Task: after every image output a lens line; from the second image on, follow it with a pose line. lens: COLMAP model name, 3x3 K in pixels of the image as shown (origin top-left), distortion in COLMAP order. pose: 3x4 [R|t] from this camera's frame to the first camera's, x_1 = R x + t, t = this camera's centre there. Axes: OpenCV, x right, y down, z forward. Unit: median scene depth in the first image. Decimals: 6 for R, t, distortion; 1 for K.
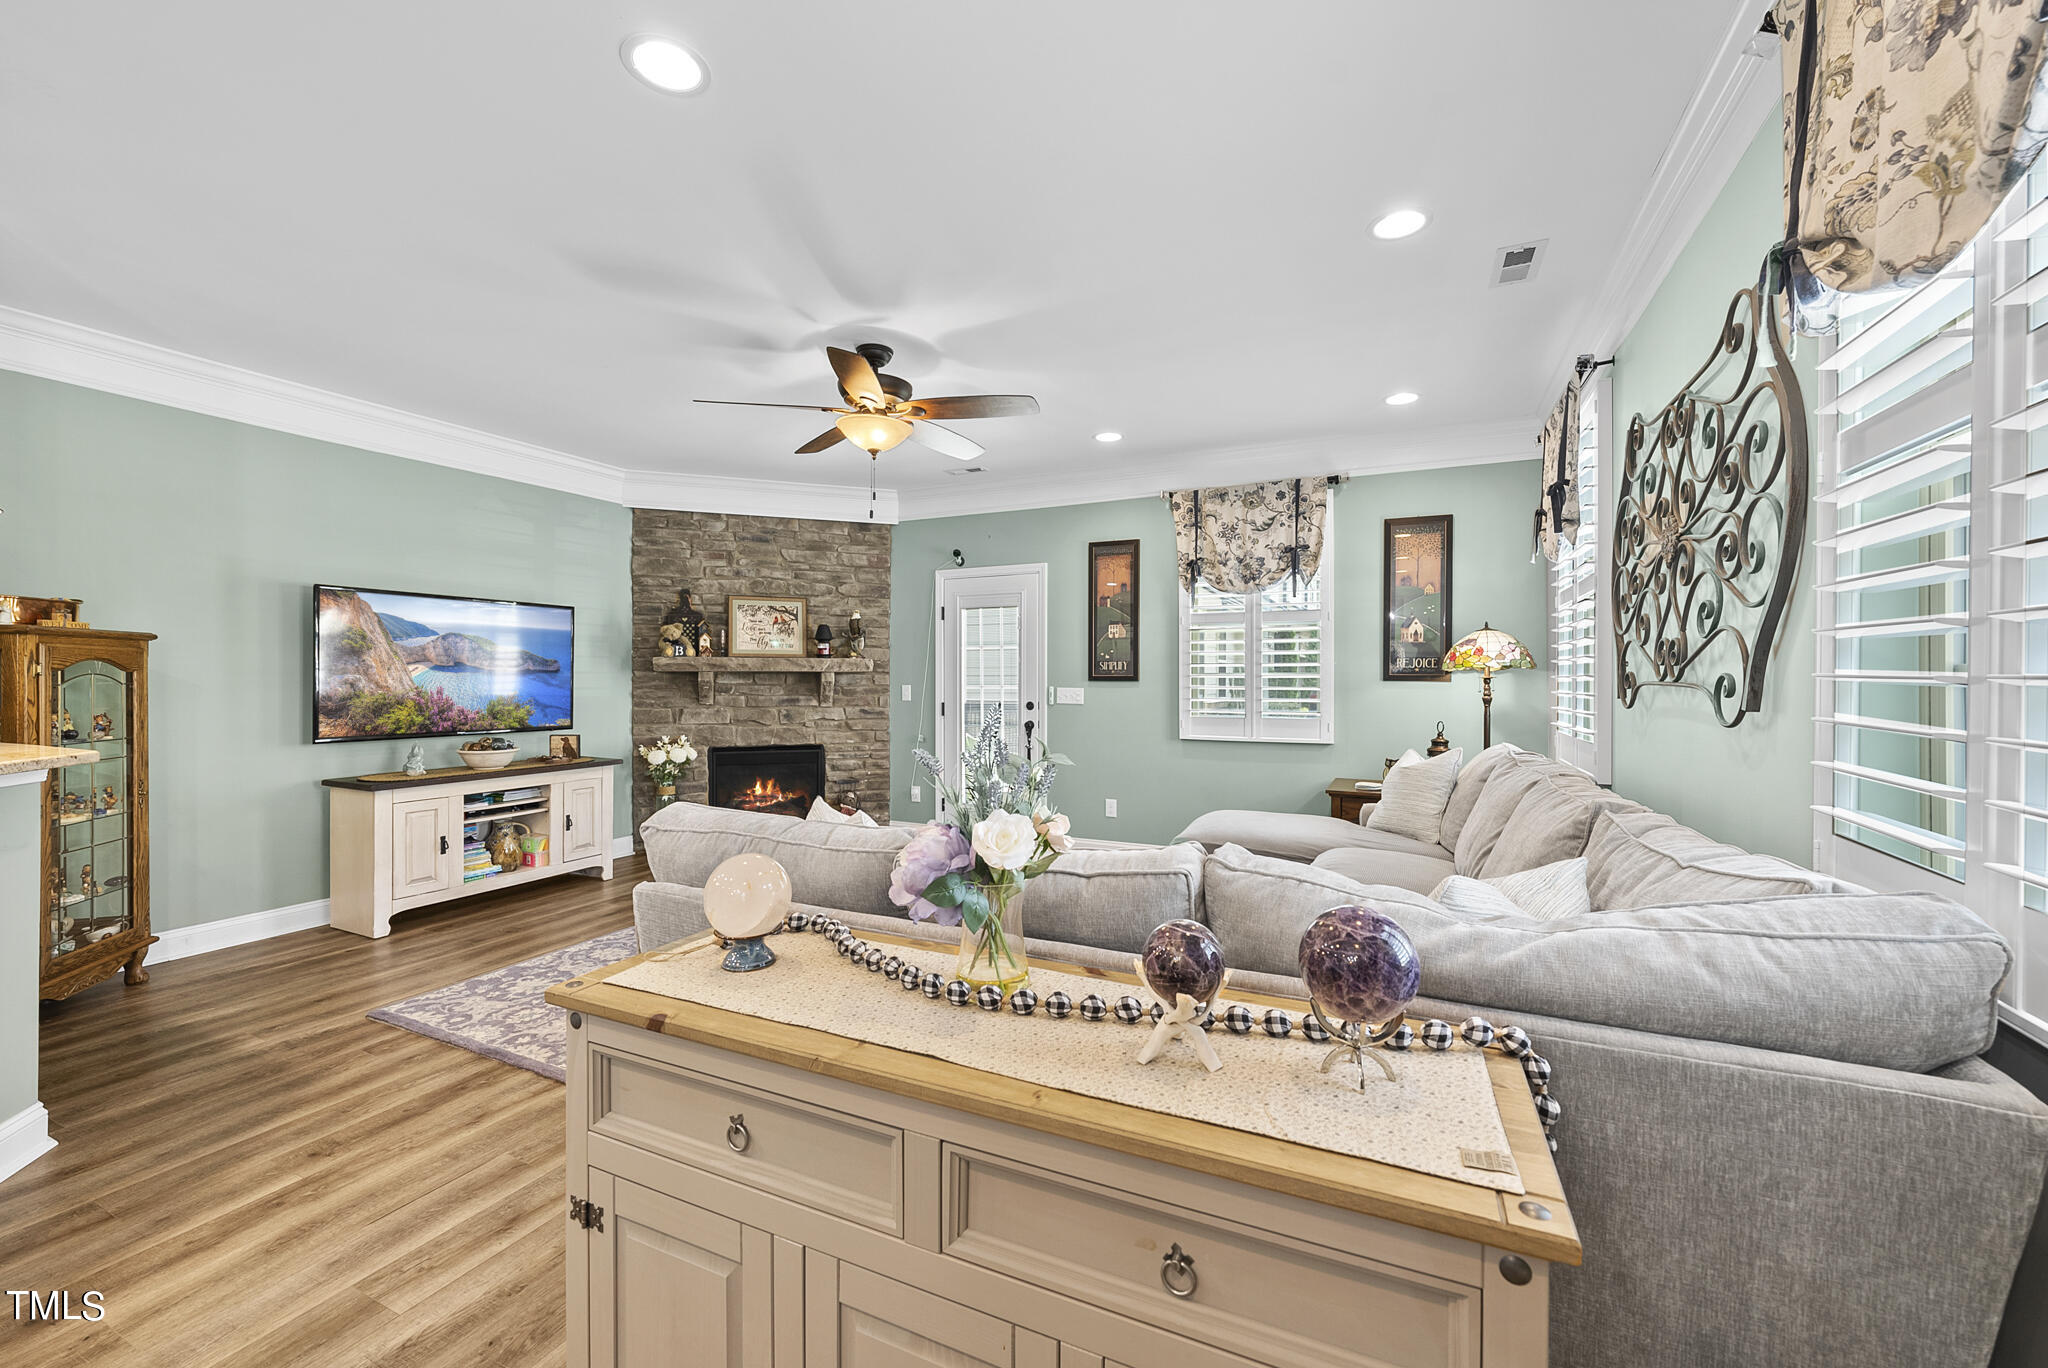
lens RADIAL K [[802.5, 0, 1027.3], [0, 802.5, 676.8], [0, 0, 1]] dist [-0.005006, 0.000140]
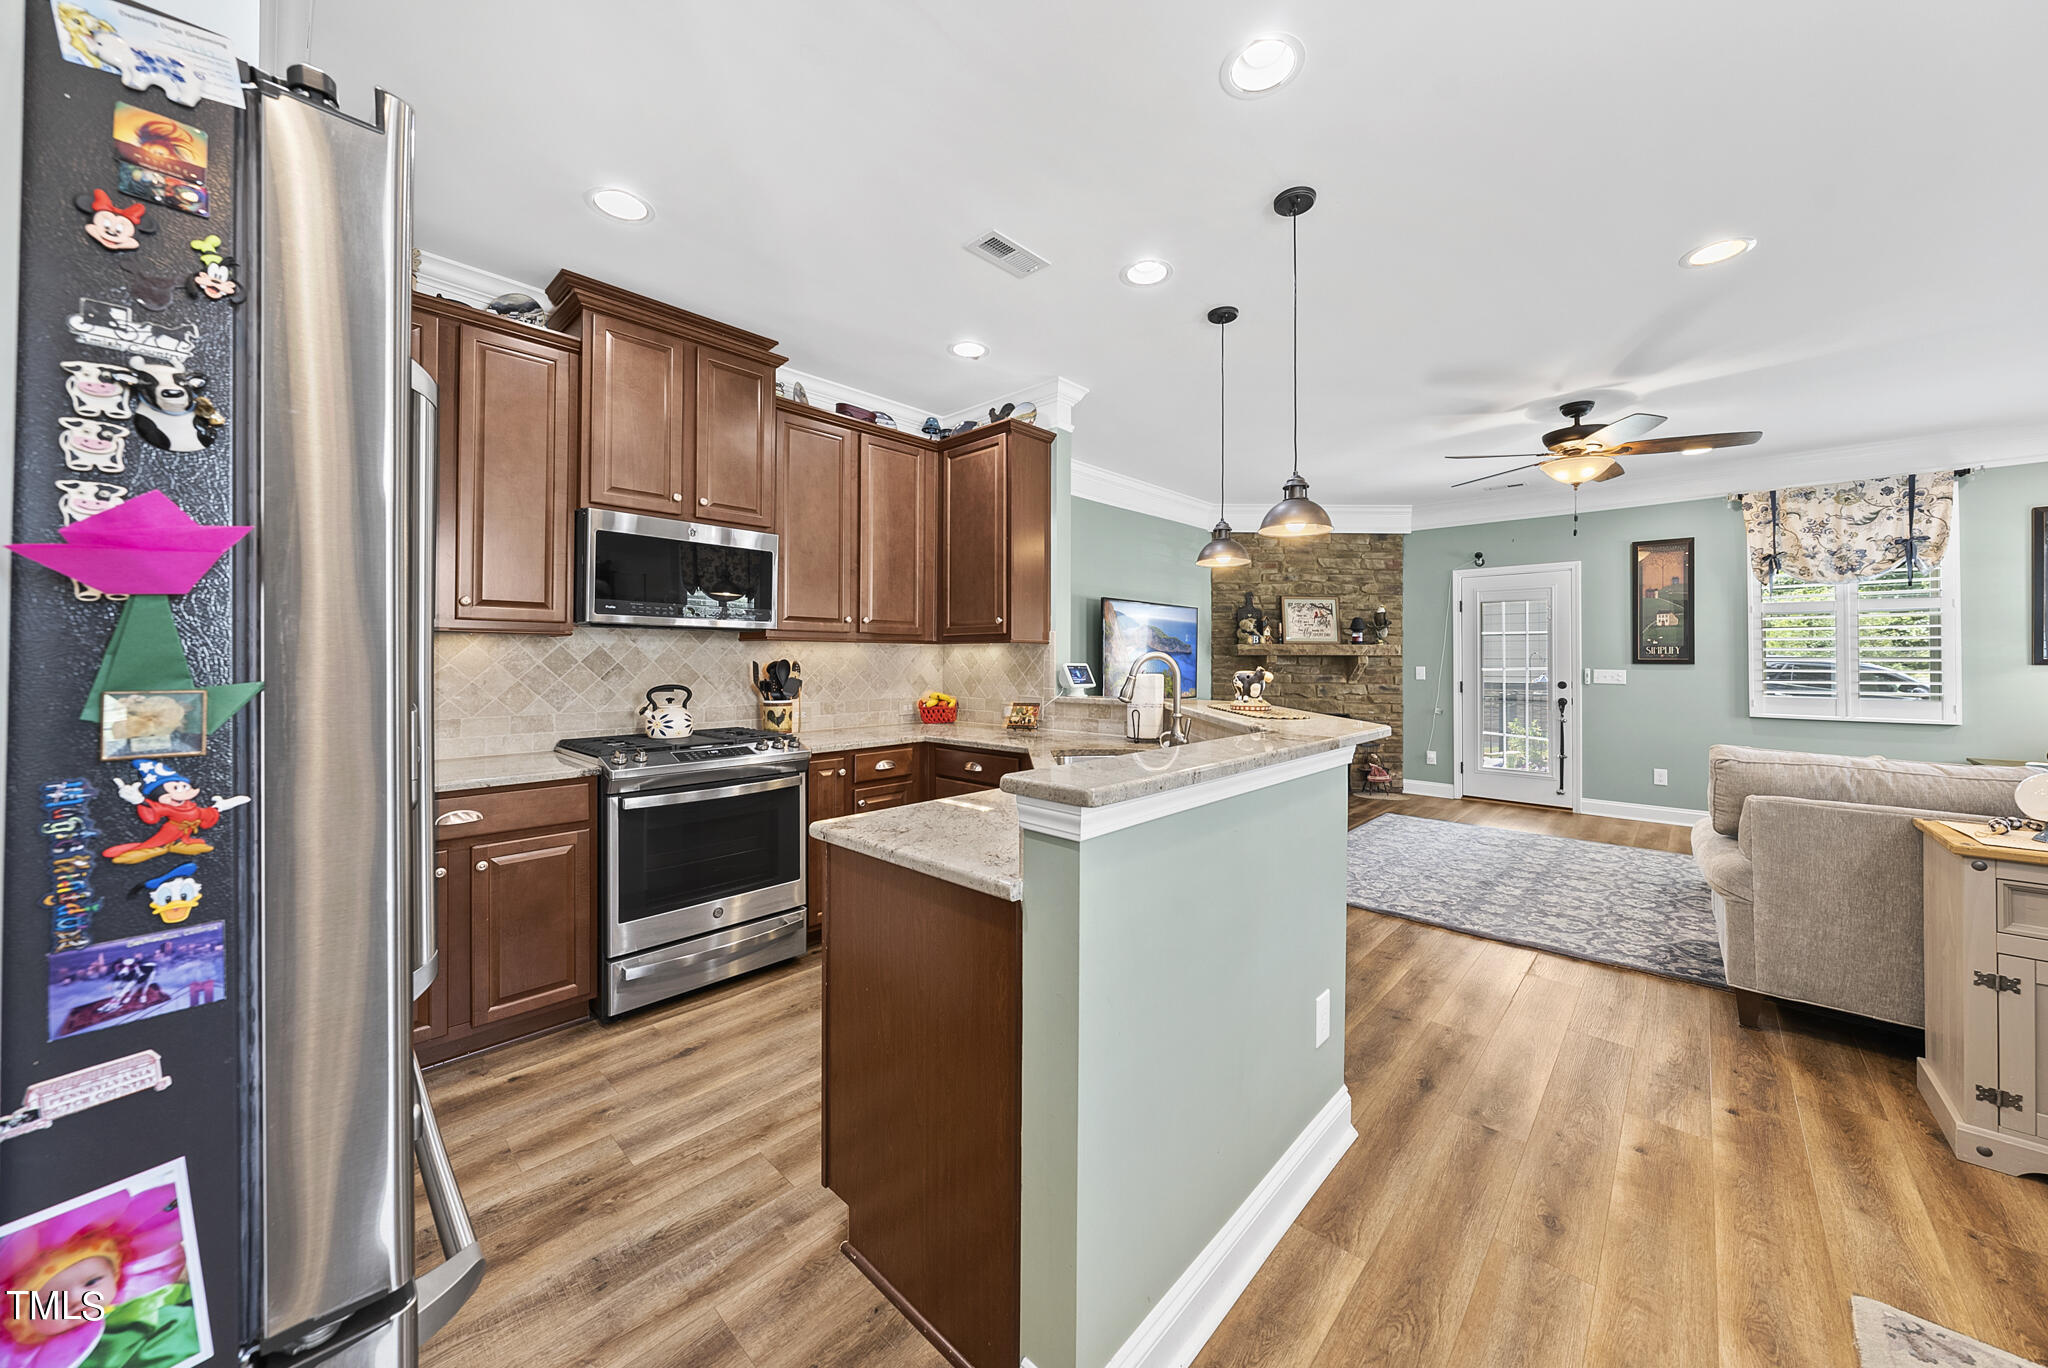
lens RADIAL K [[711.3, 0, 1031.2], [0, 711.3, 651.5], [0, 0, 1]] dist [-0.002410, 0.000705]
pose [[0.953392, -0.001565, -0.301729, -0.475096], [-0.001784, 0.999940, -0.010822, 0.000530], [0.301728, 0.010856, 0.953332, -0.240273]]
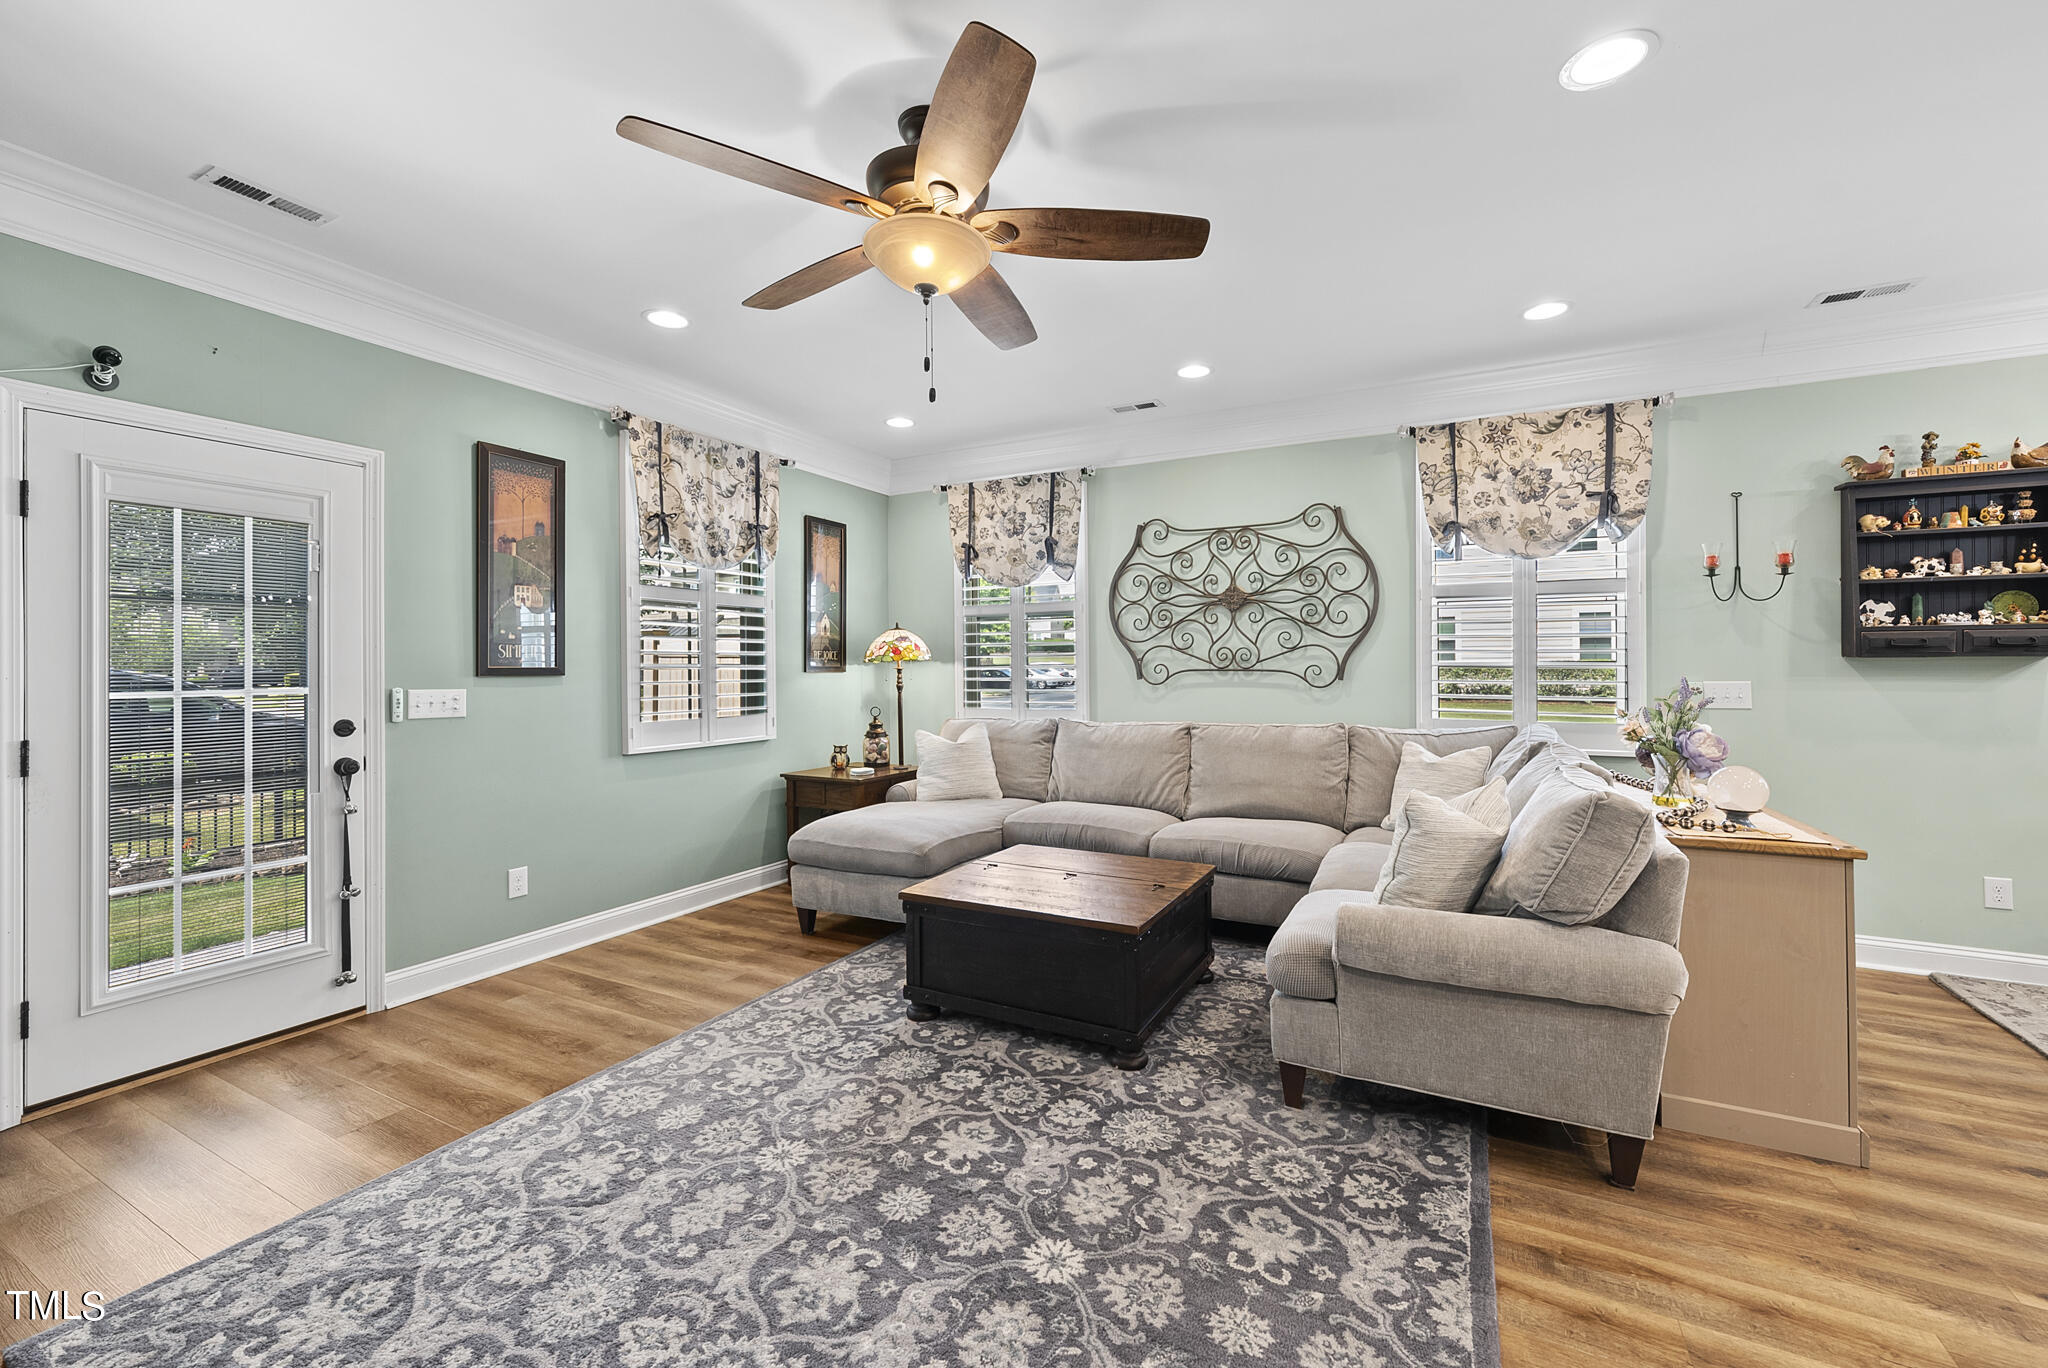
lens RADIAL K [[802.5, 0, 1032.7], [0, 802.5, 678.7], [0, 0, 1]] dist [-0.005006, 0.000140]
pose [[0.029720, -0.015173, 0.999443, -0.544948], [0.004272, 0.999878, 0.015052, -0.000387], [-0.999549, 0.003823, 0.029781, 0.634735]]
